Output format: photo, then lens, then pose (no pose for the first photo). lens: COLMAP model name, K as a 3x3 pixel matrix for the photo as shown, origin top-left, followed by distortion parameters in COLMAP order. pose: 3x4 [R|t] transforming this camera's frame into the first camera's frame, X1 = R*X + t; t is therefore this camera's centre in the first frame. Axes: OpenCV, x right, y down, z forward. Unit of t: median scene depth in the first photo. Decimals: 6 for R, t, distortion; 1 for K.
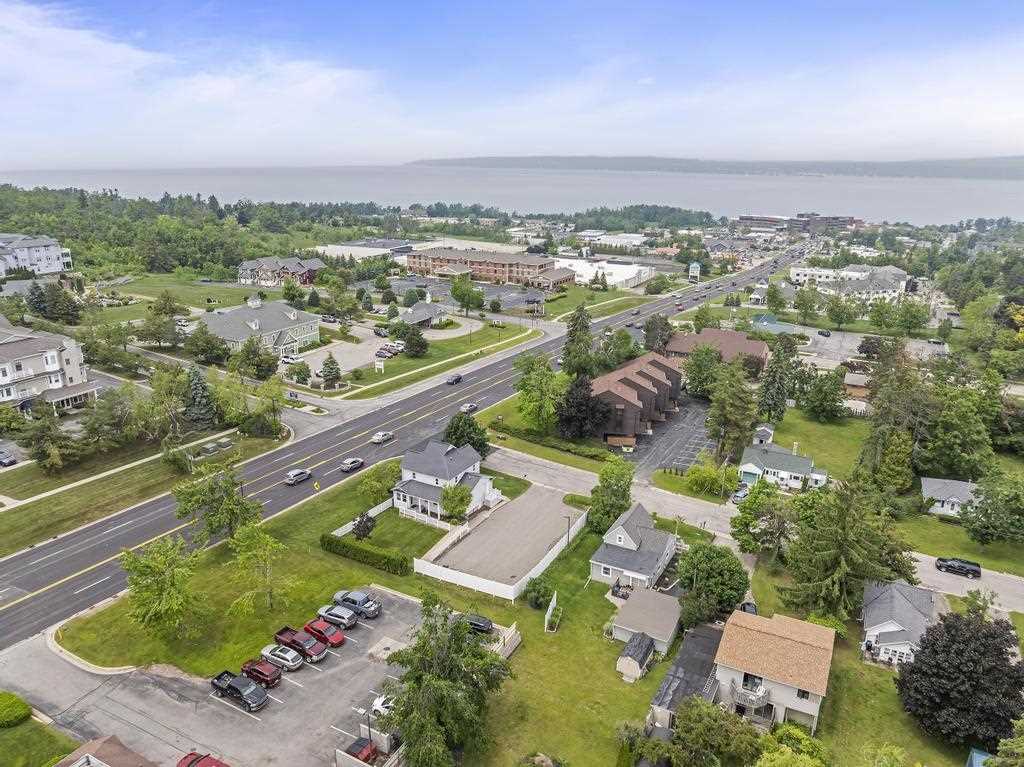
lens RADIAL K [[716.1, 0, 512.0], [0, 716.1, 383.5], [0, 0, 1]] dist [-0.033017, -0.008191]
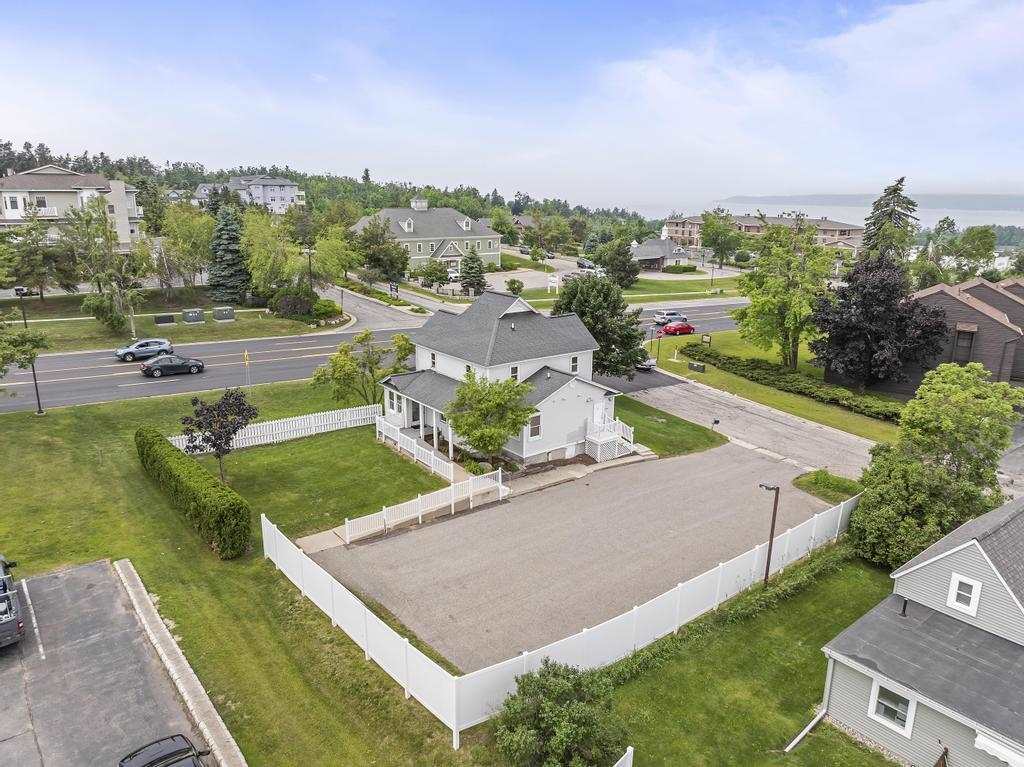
lens RADIAL K [[716.1, 0, 512.0], [0, 716.1, 383.5], [0, 0, 1]] dist [-0.033017, -0.008191]
pose [[0.915466, 0.103699, -0.388803, 0.065968], [-0.123590, 0.991981, -0.026427, 0.121155], [0.382945, 0.072245, 0.920942, 0.497960]]
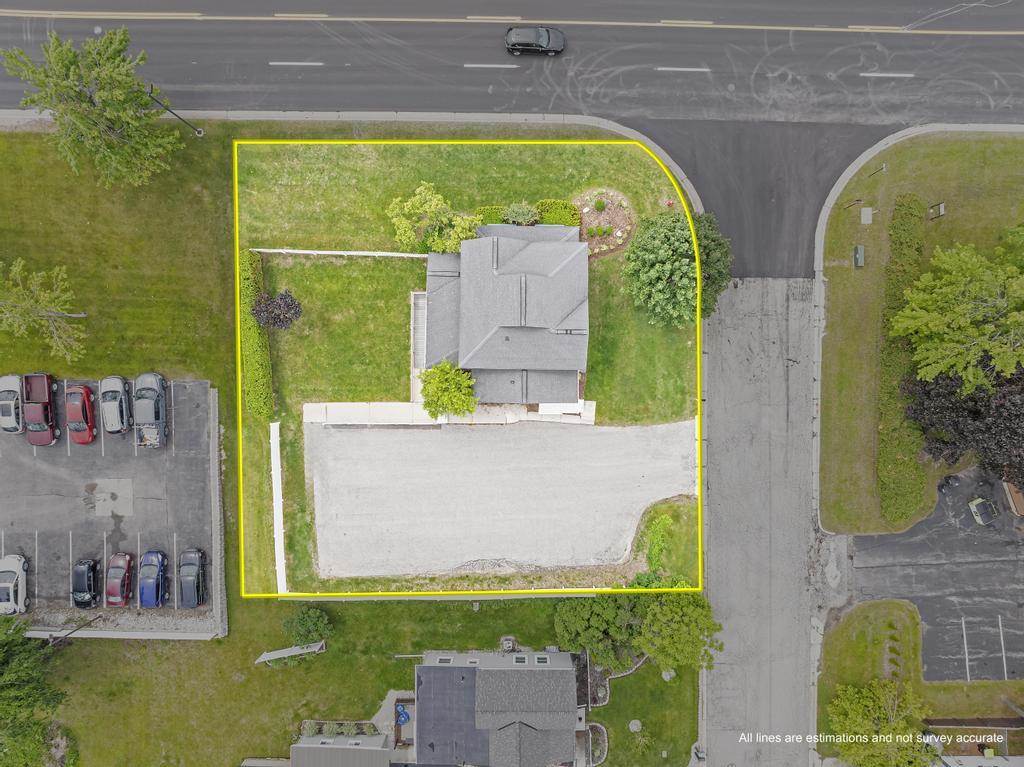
lens RADIAL K [[716.1, 0, 512.0], [0, 716.1, 383.5], [0, 0, 1]] dist [-0.033017, -0.008191]
pose [[0.467216, 0.884143, 0.000416, -0.048516], [-0.265010, 0.139592, 0.954088, -0.280227], [0.843492, -0.445875, 0.299526, 0.687985]]
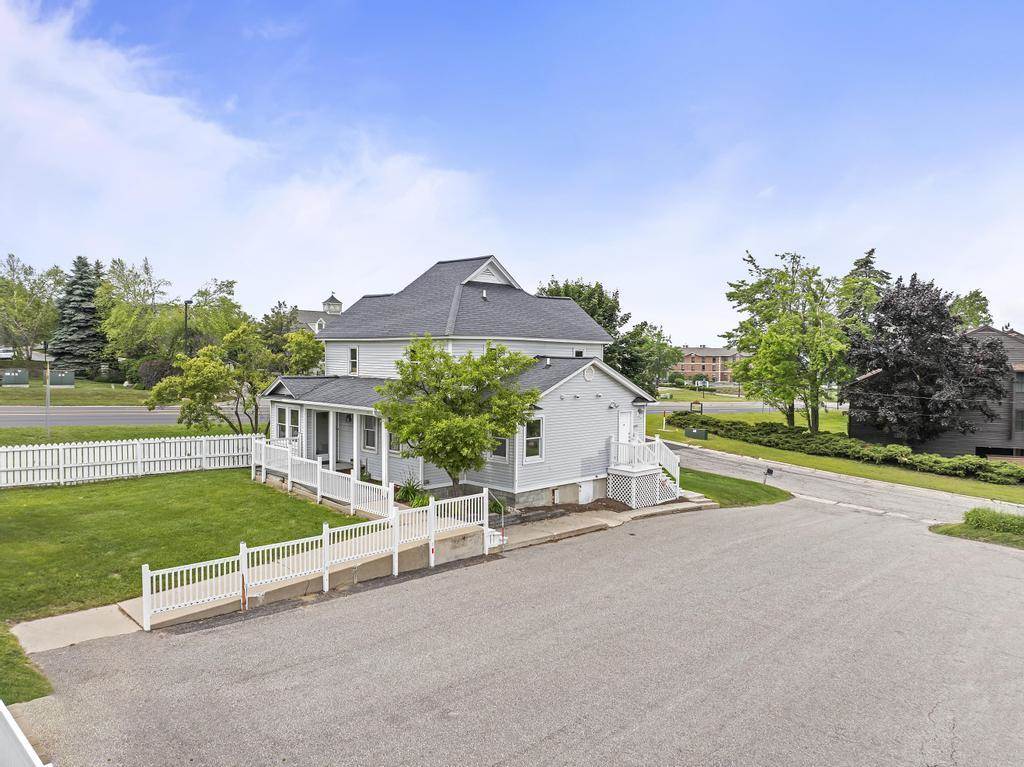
lens RADIAL K [[716.1, 0, 512.0], [0, 716.1, 383.5], [0, 0, 1]] dist [-0.033017, -0.008191]
pose [[0.957813, 0.013639, -0.287069, 0.000263], [-0.090679, 0.962190, -0.256840, 0.165055], [0.272712, 0.272036, 0.922835, 0.622776]]
